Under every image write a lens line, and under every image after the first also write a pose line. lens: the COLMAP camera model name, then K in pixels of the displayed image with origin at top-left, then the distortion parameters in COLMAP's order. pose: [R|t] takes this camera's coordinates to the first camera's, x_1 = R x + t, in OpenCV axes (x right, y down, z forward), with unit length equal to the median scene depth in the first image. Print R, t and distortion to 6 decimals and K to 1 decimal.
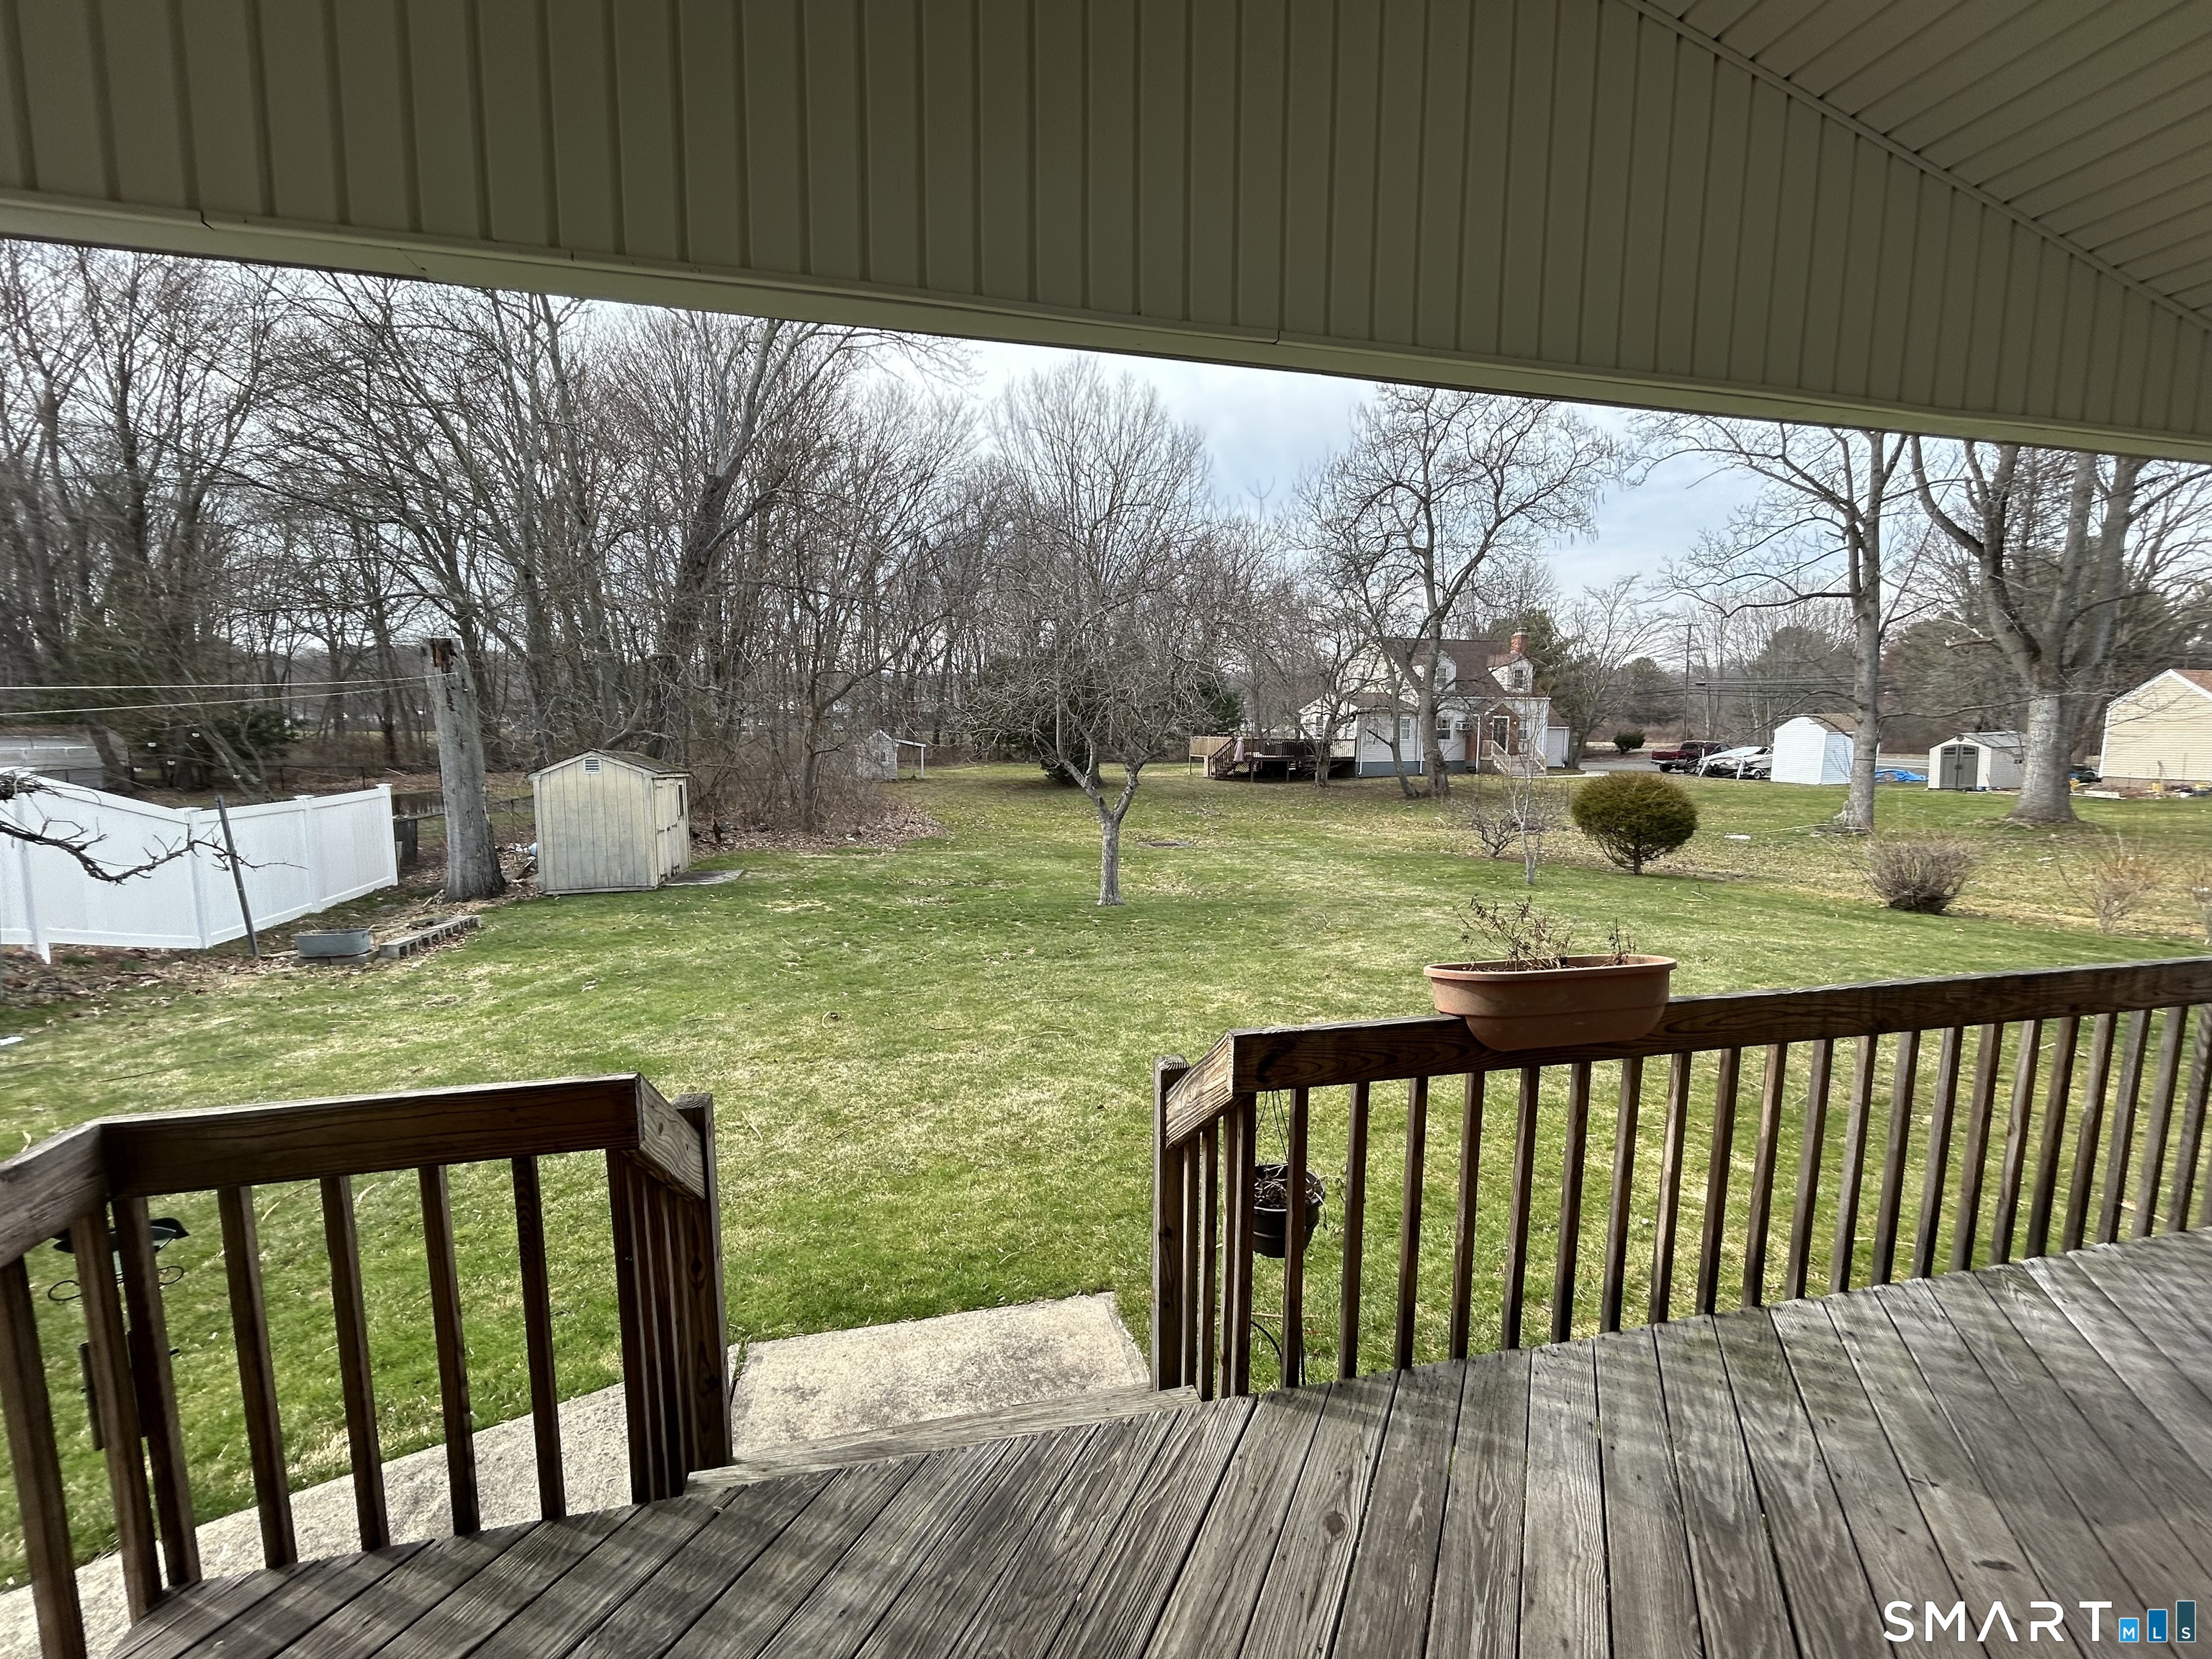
lens RADIAL K [[893.4, 0, 1107.9], [0, 893.4, 837.7], [0, 0, 1]] dist [-0.000975, 0.001773]
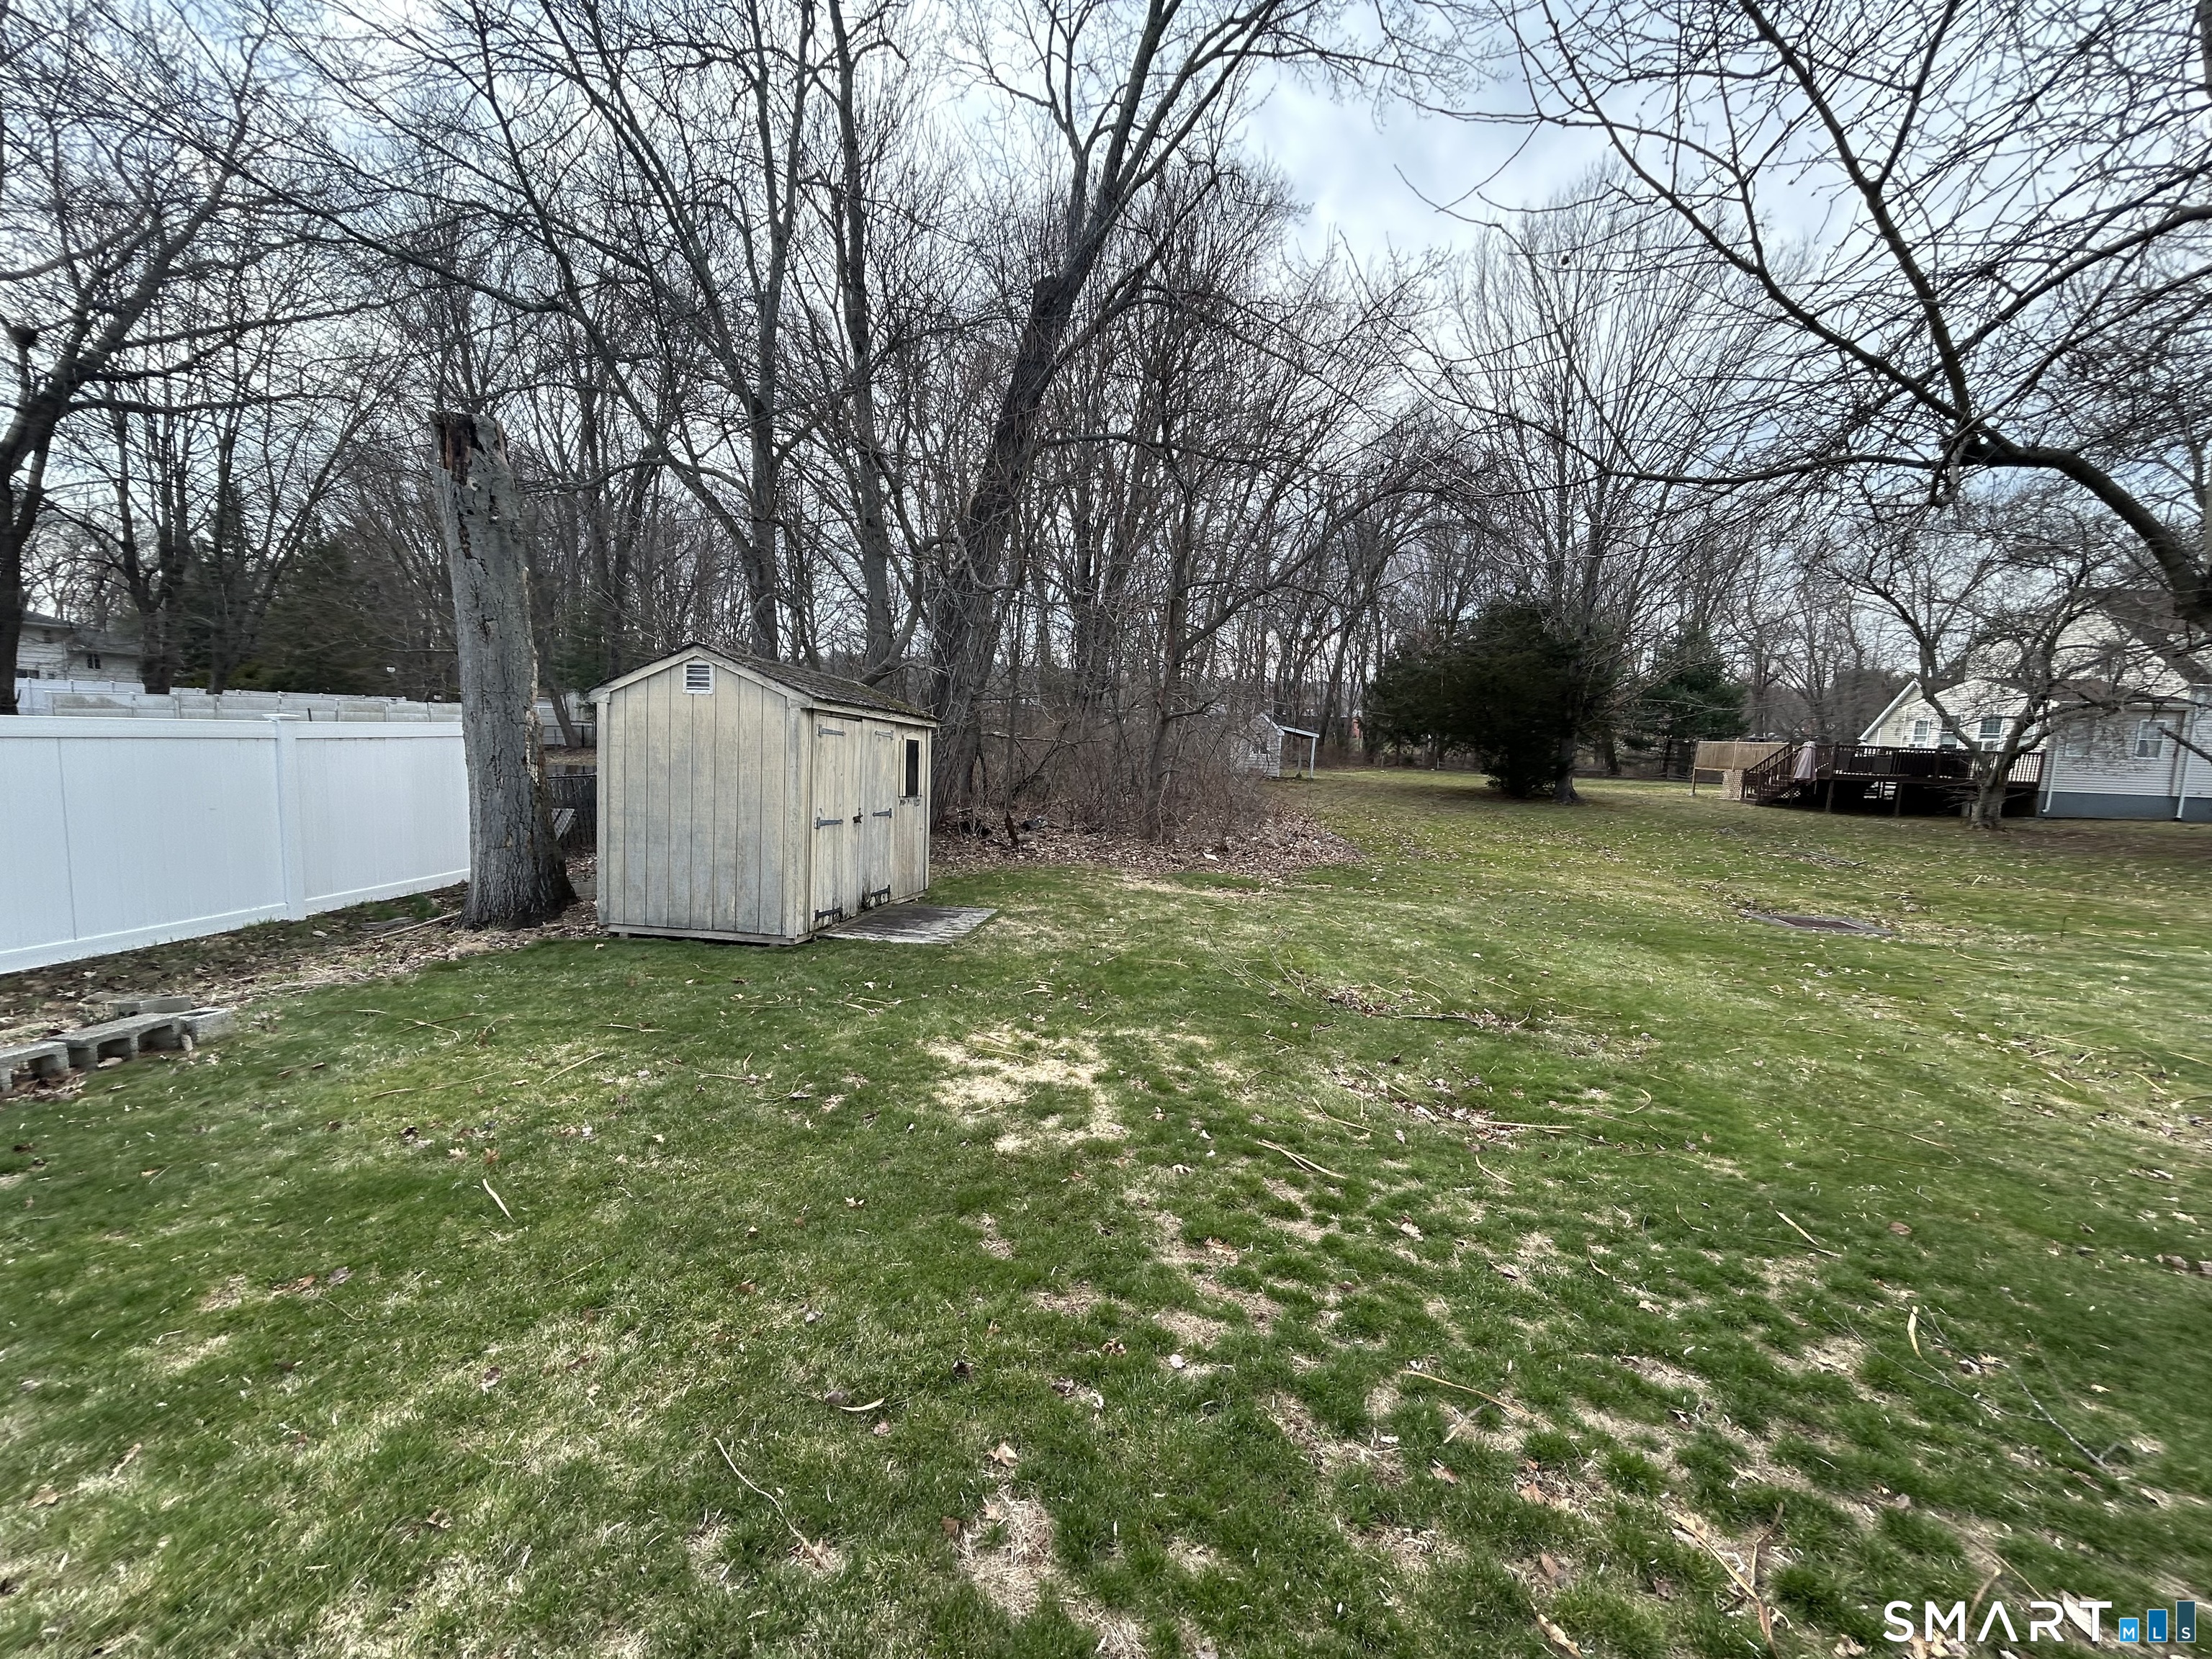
lens RADIAL K [[893.4, 0, 1106.8], [0, 893.4, 823.9], [0, 0, 1]] dist [-0.000975, 0.001773]
pose [[0.915008, 0.075006, -0.396403, -0.106891], [-0.085183, 0.996332, -0.008104, -0.009783], [0.394341, 0.041182, 0.918041, 0.389405]]
